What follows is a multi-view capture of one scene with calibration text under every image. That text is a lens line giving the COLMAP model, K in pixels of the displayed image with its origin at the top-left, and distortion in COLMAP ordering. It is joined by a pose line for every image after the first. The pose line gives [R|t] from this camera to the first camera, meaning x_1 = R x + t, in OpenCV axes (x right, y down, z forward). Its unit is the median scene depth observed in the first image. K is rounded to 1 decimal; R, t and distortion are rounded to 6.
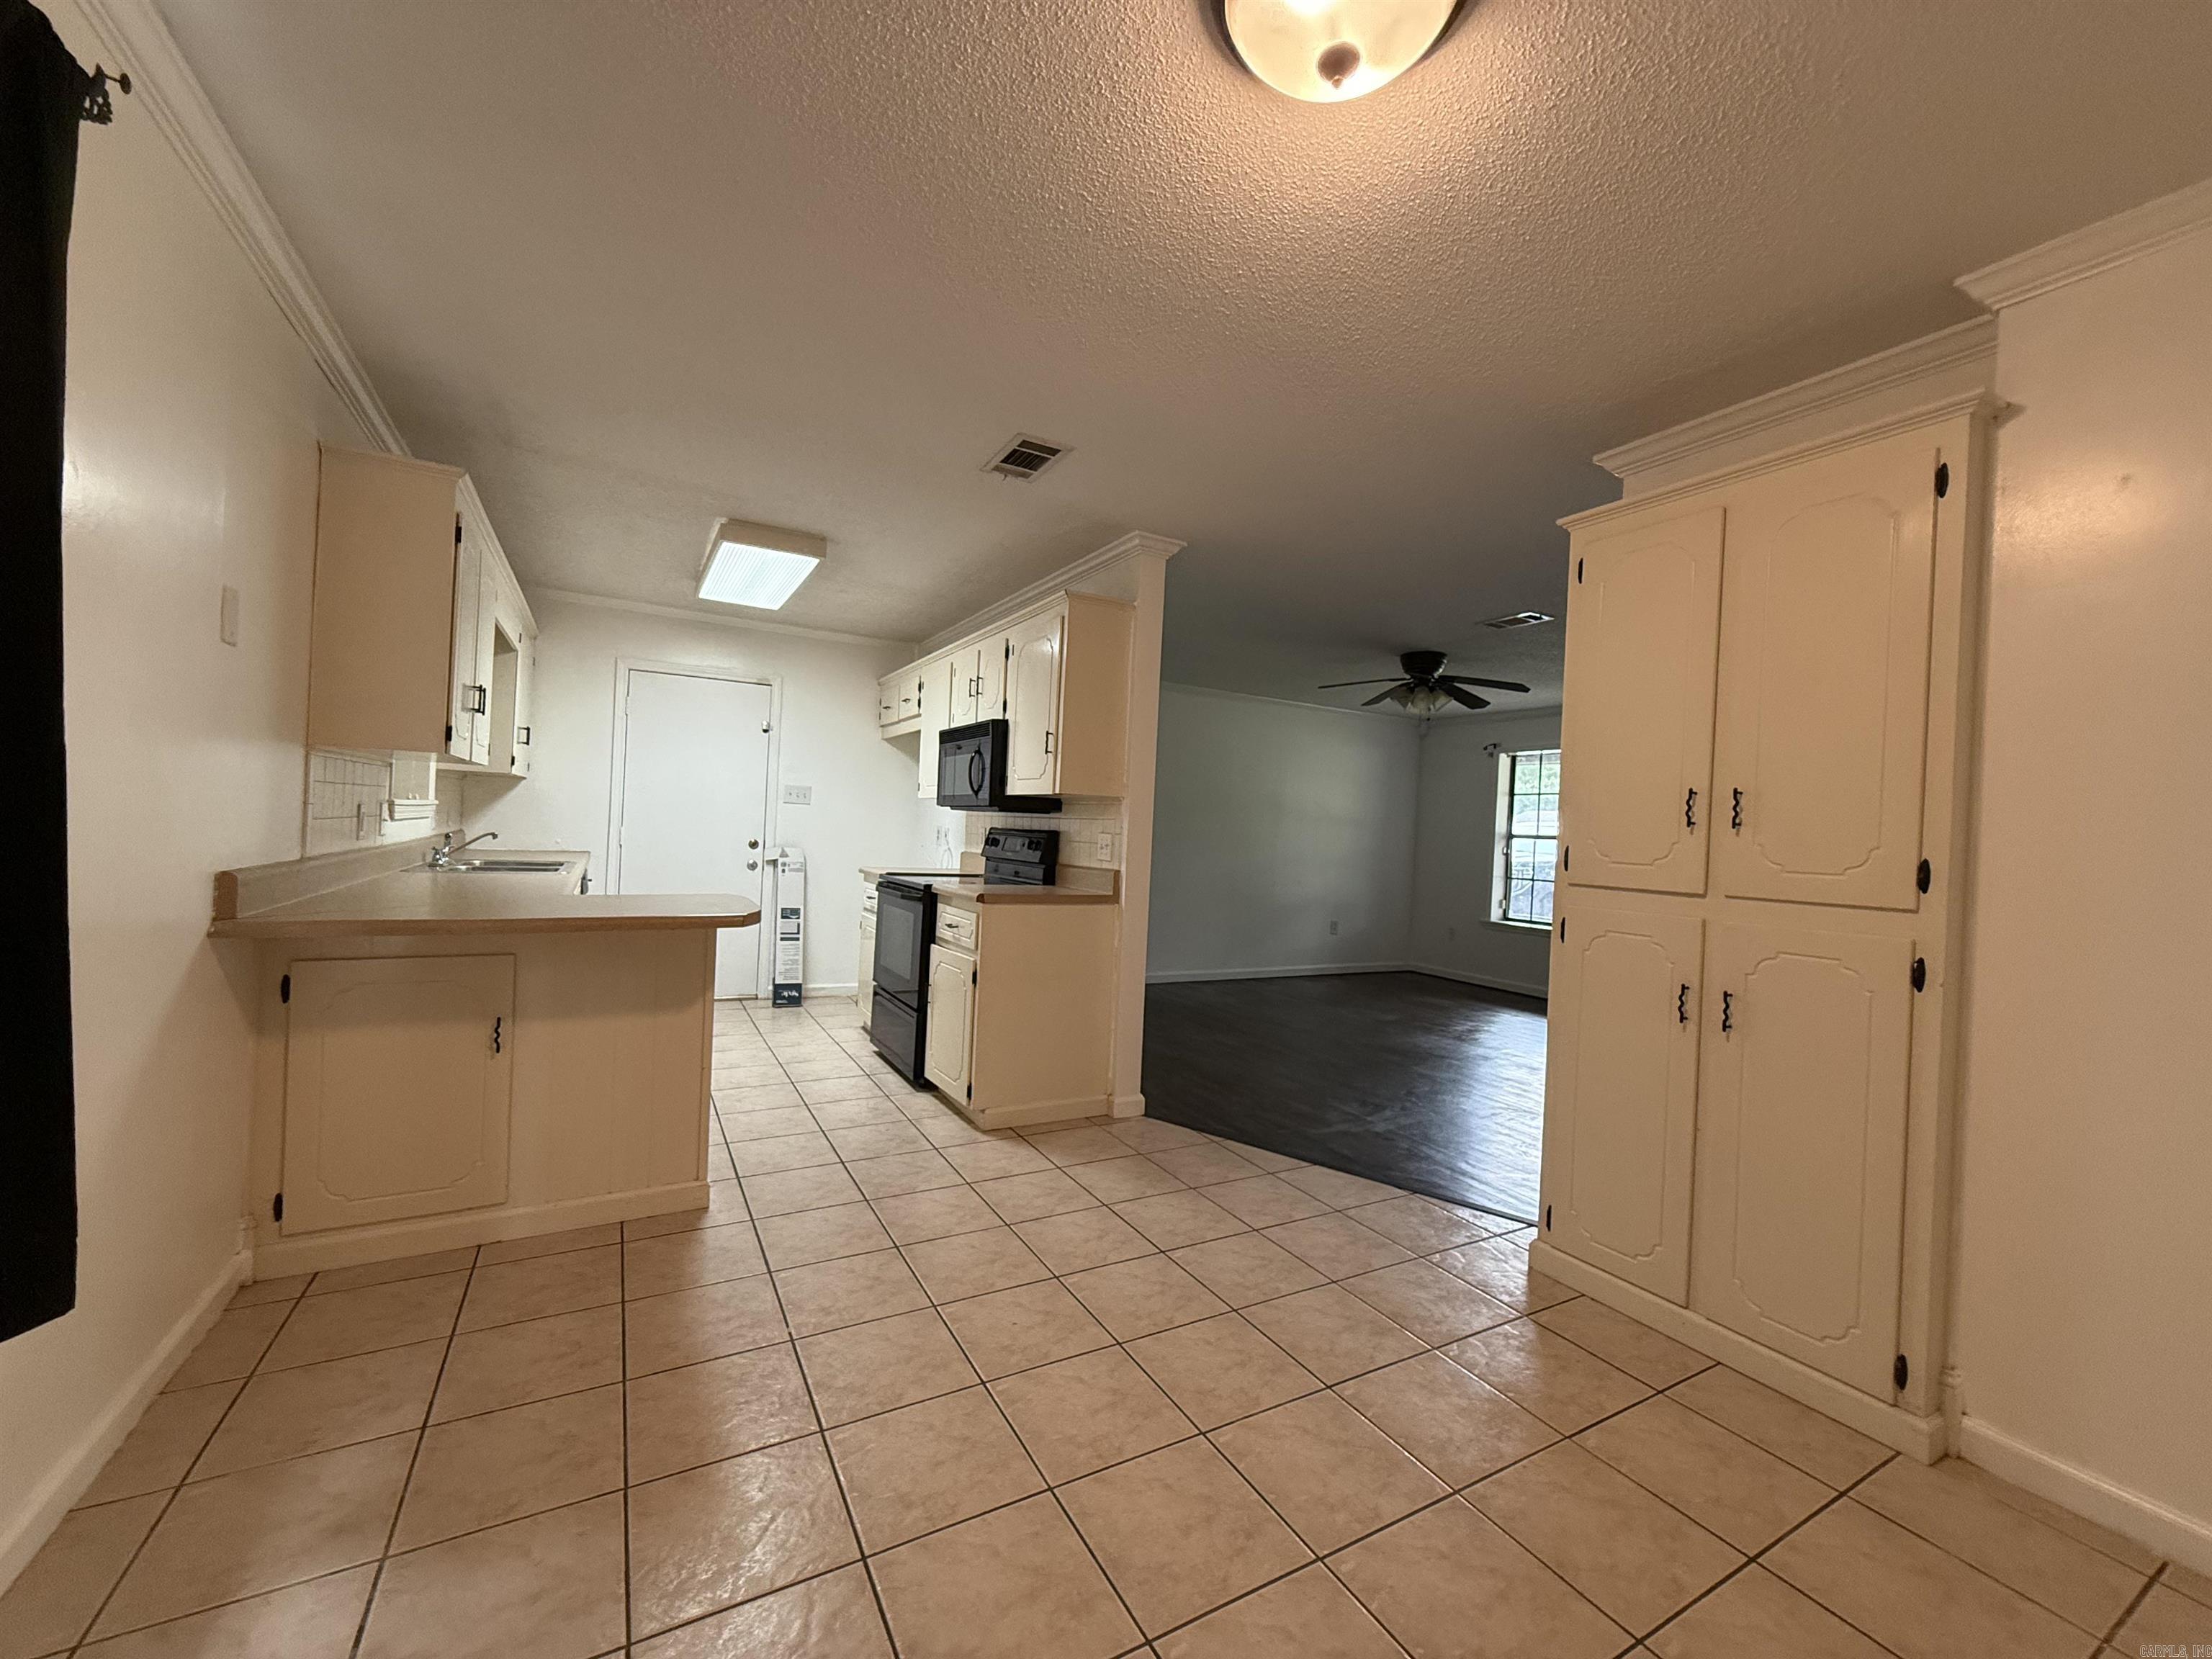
lens RADIAL K [[883.2, 0, 1110.7], [0, 883.2, 830.8], [0, 0, 1]] dist [0.000485, 0.000098]
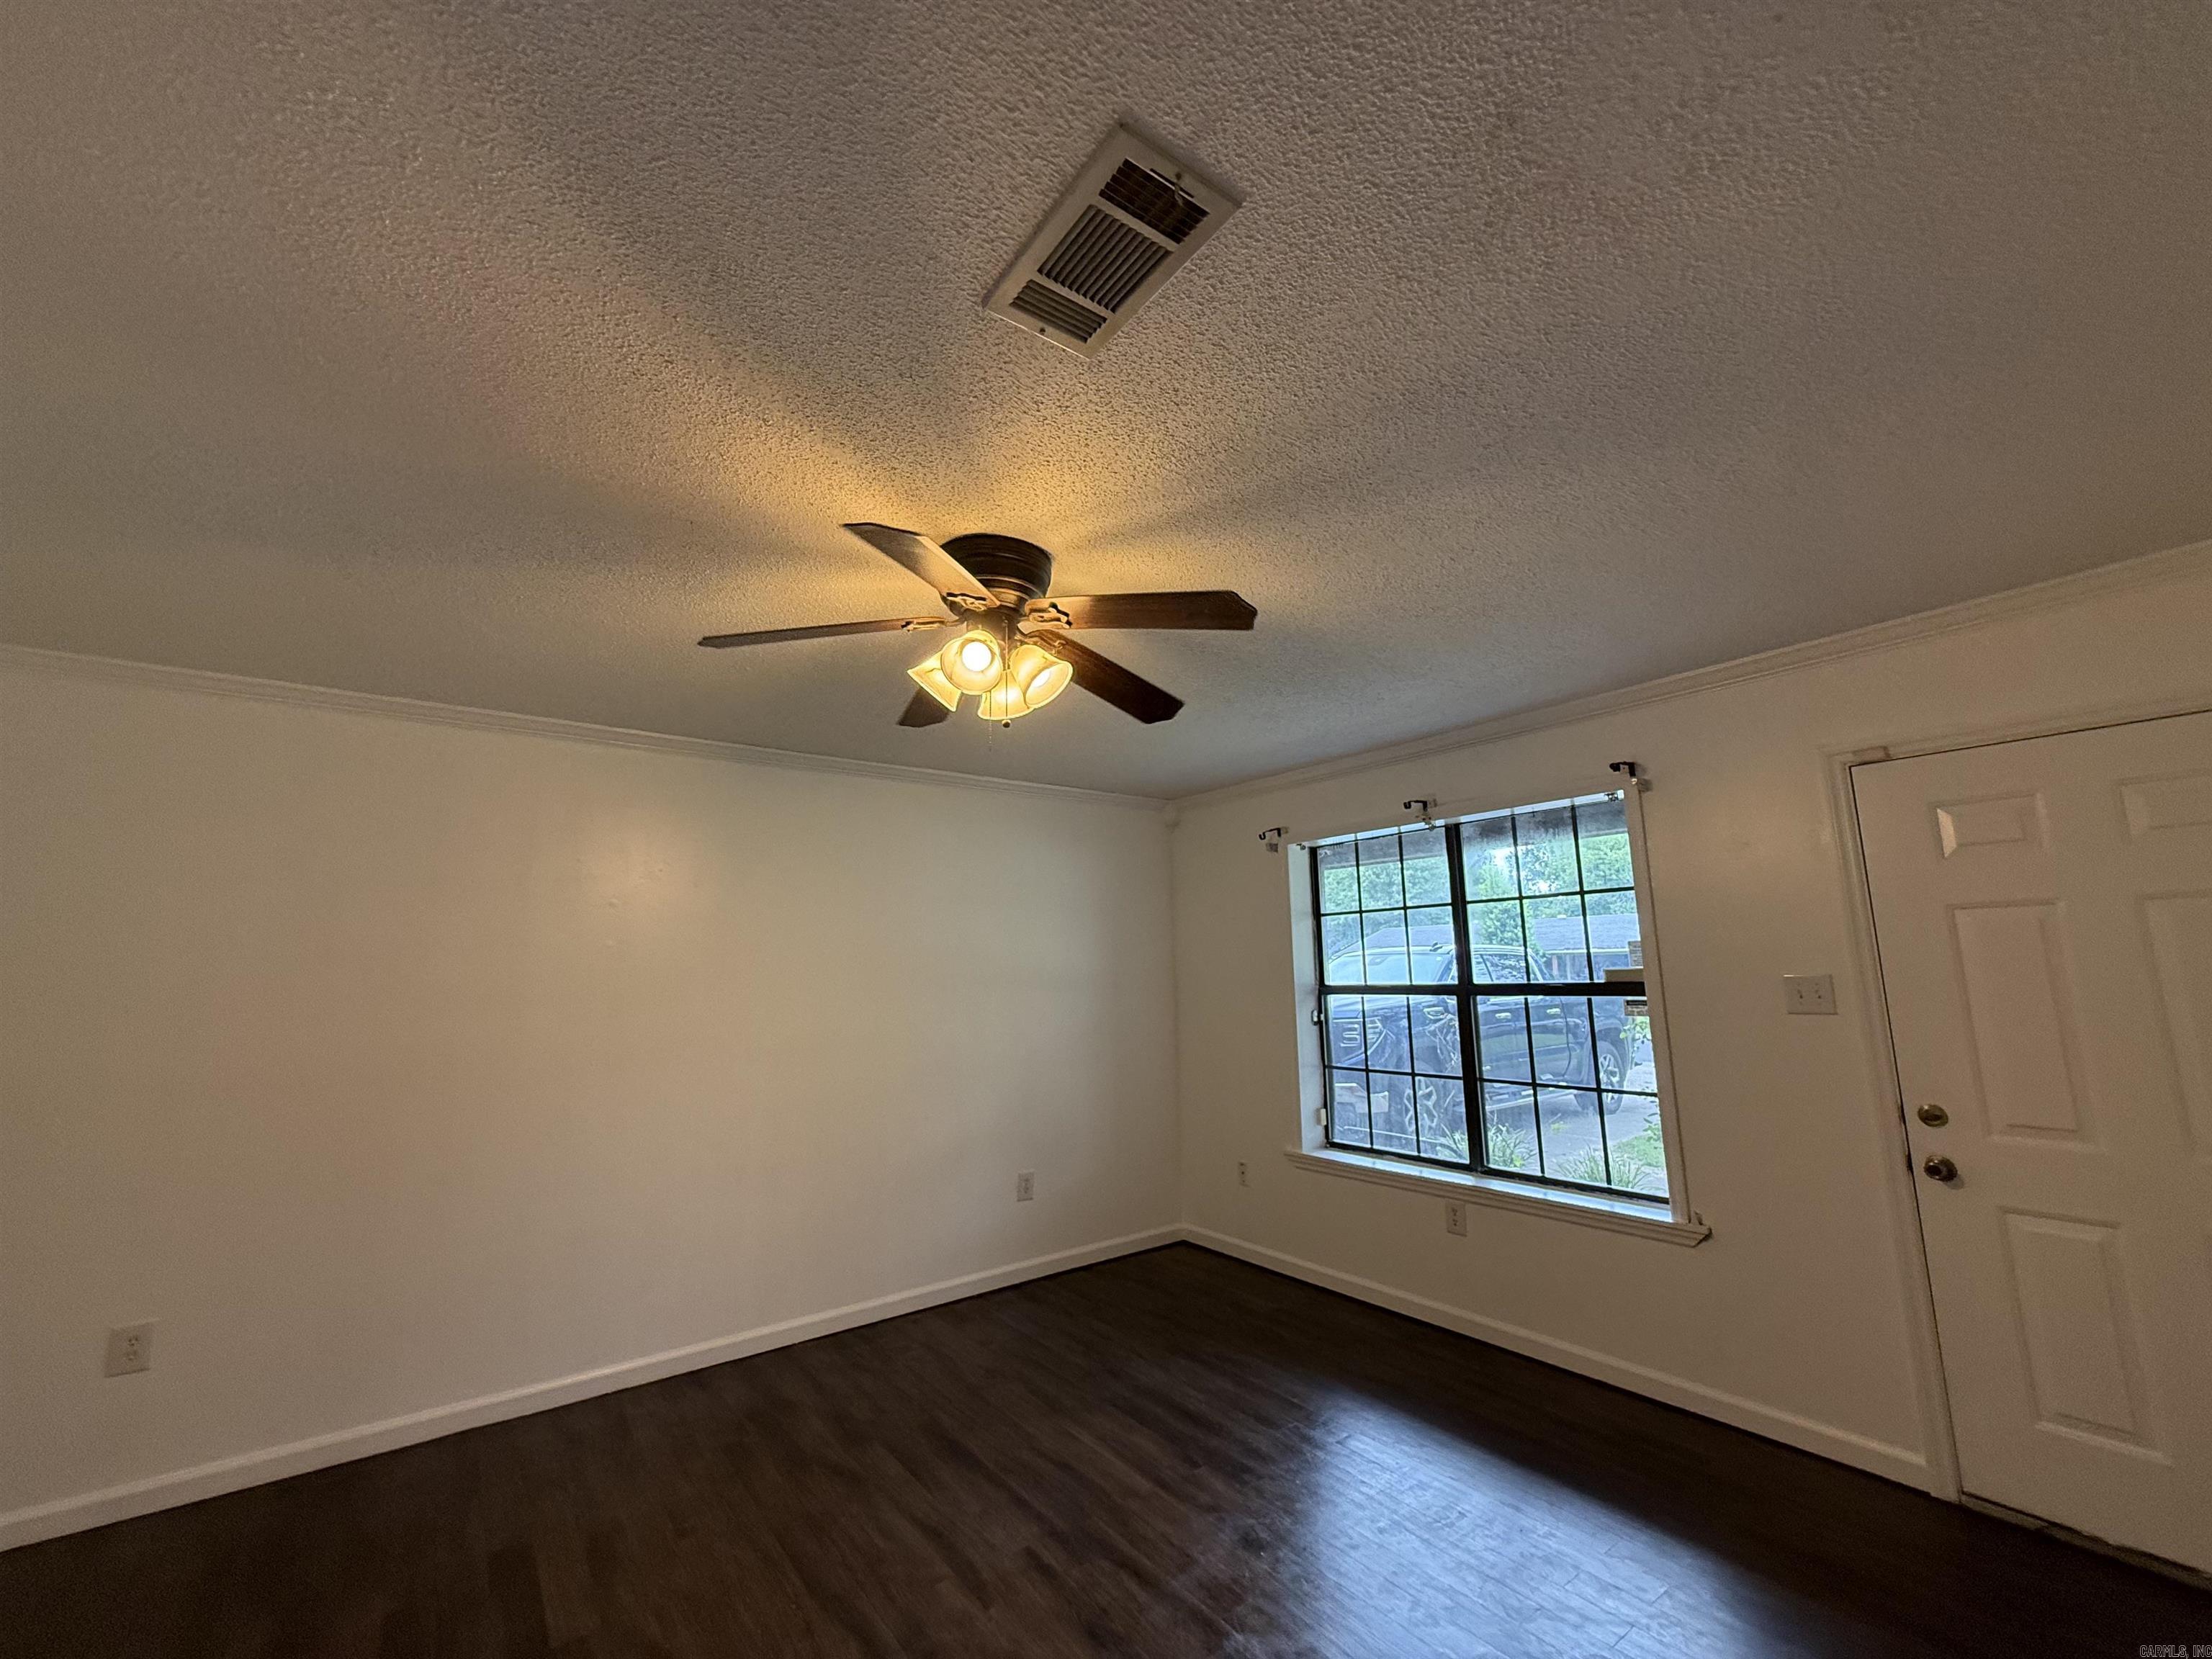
lens RADIAL K [[881.7, 0, 1111.1], [0, 881.7, 832.4], [0, 0, 1]] dist [0.000201, 0.000258]
pose [[0.988123, -0.046439, 0.146480, 0.462149], [0.068316, 0.986617, -0.148051, -0.035633], [-0.137645, 0.156300, 0.978072, 0.866843]]
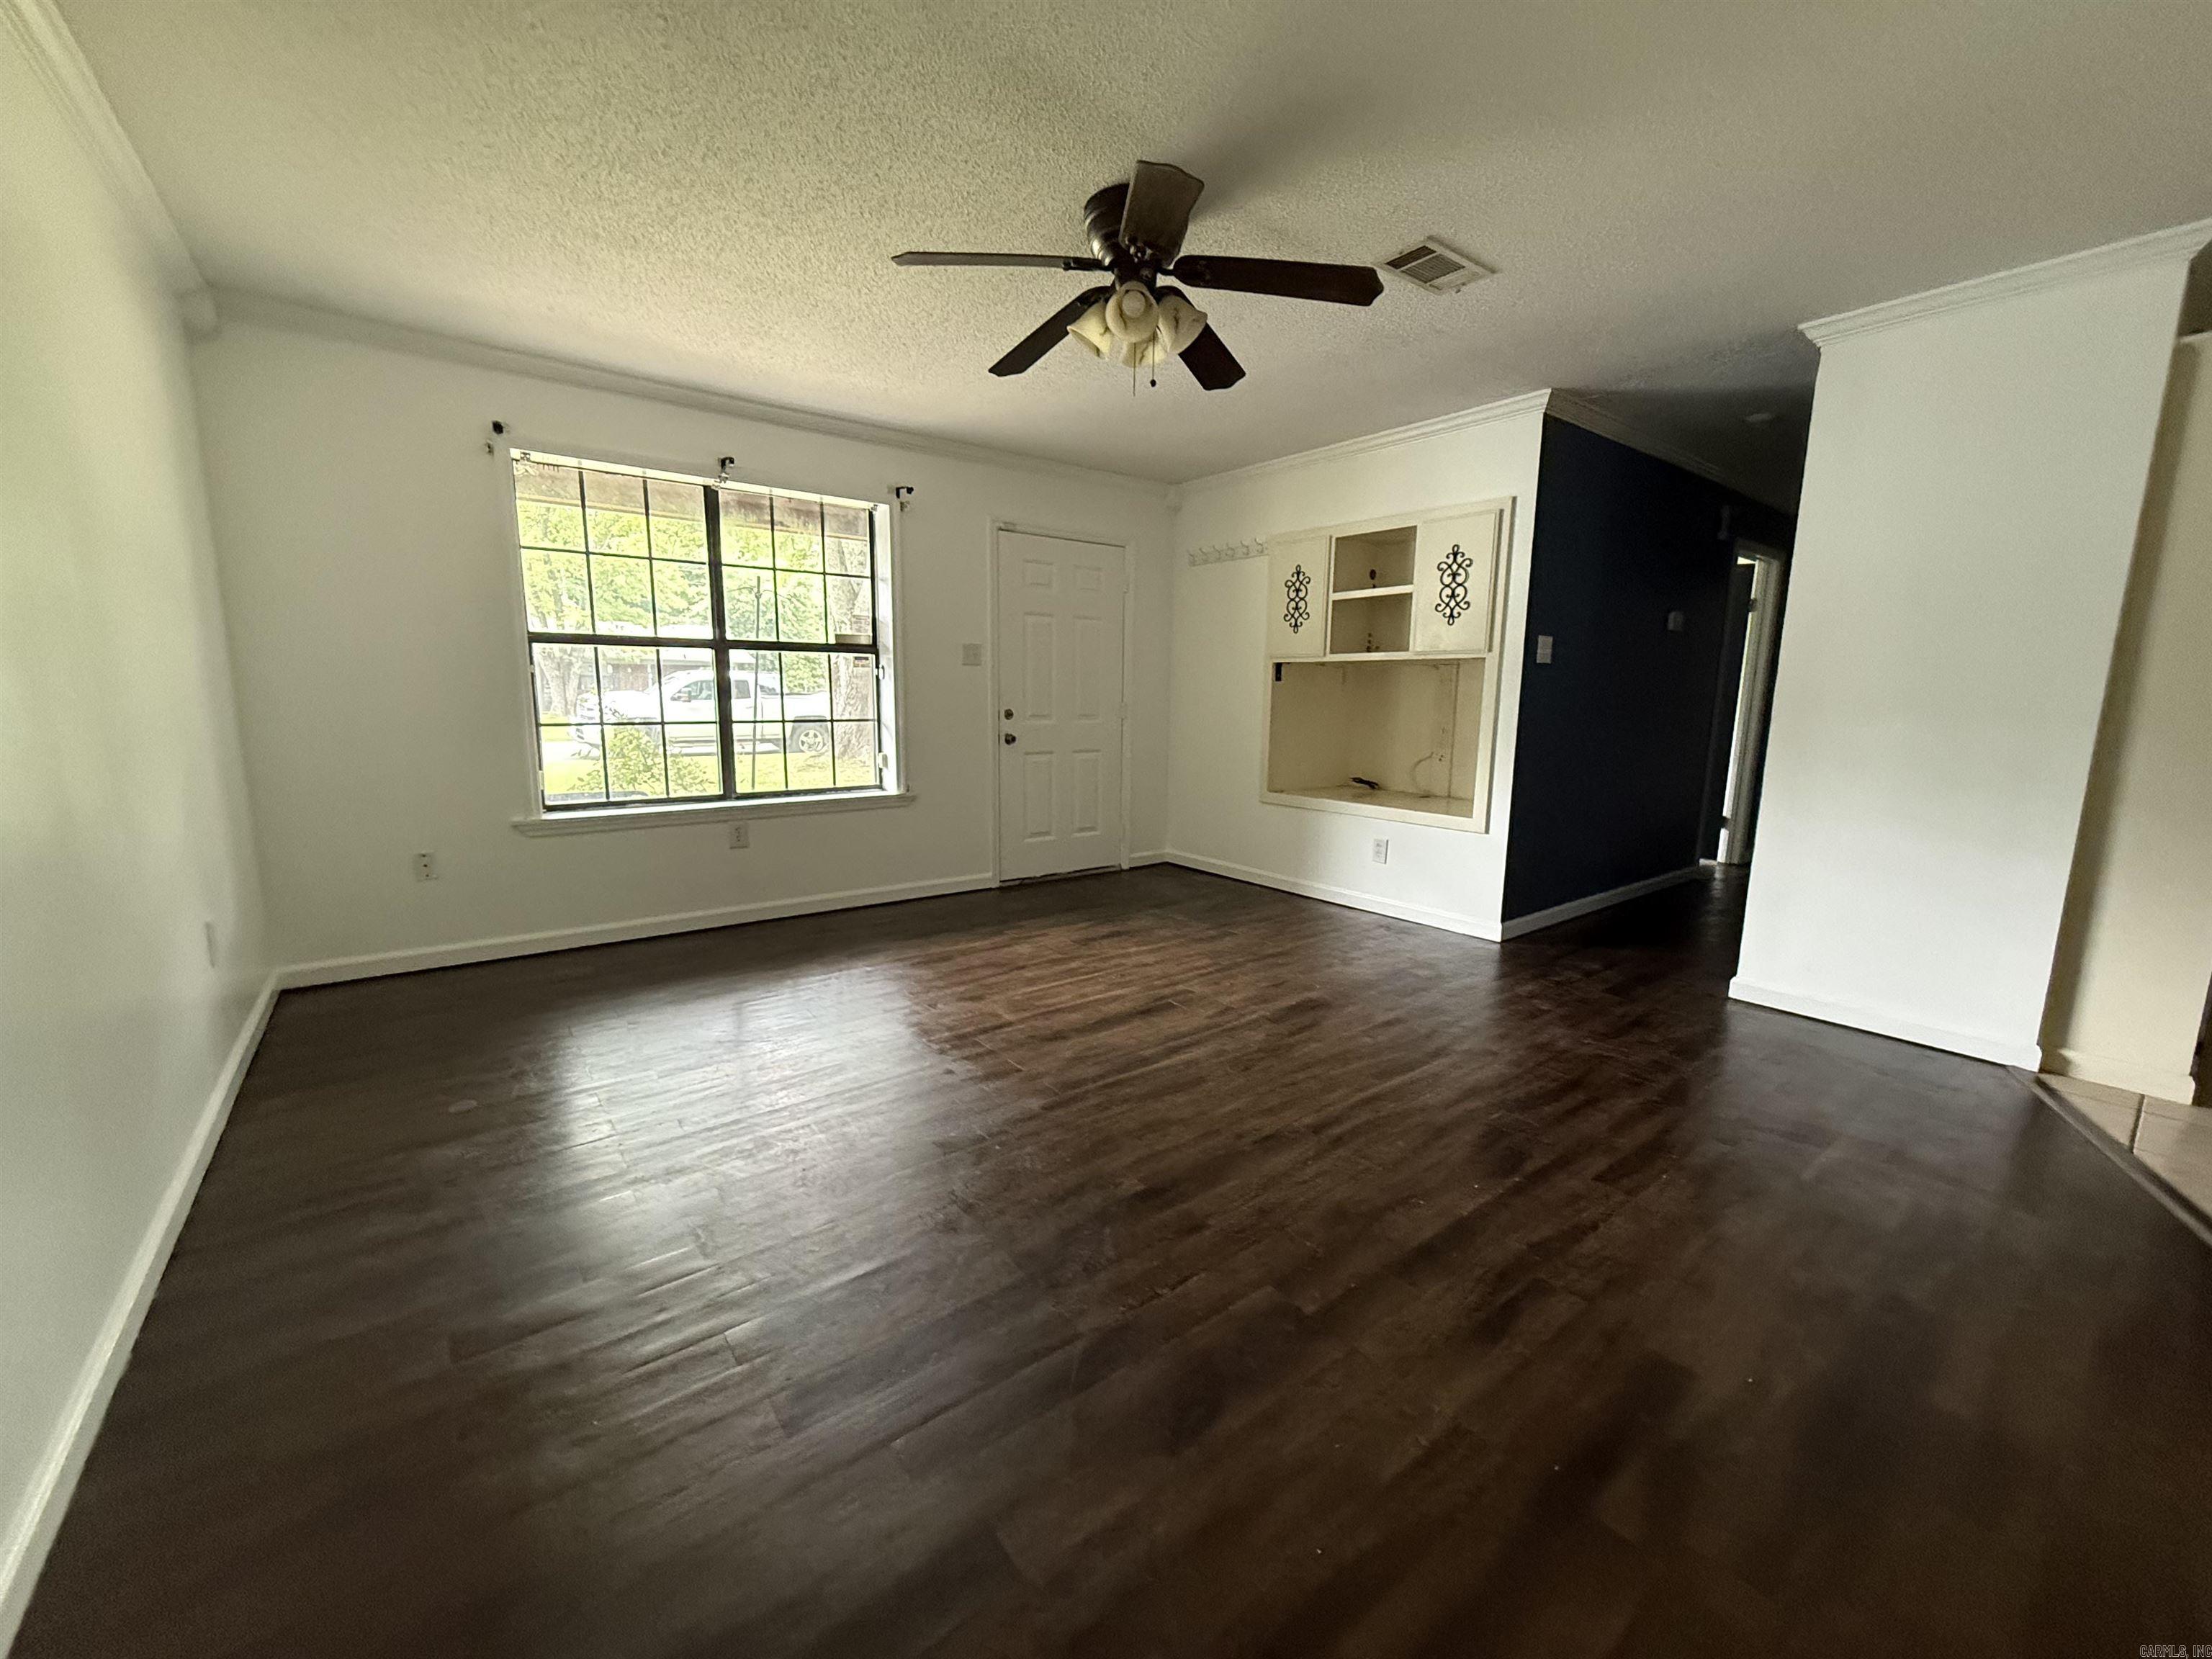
lens RADIAL K [[883.1, 0, 1113.2], [0, 883.1, 830.8], [0, 0, 1]] dist [-0.000207, 0.000230]
pose [[-0.155373, -0.208418, 0.965620, -0.151555], [-0.023371, 0.977992, 0.207328, 0.003905], [-0.987579, 0.009645, -0.156825, 1.452959]]
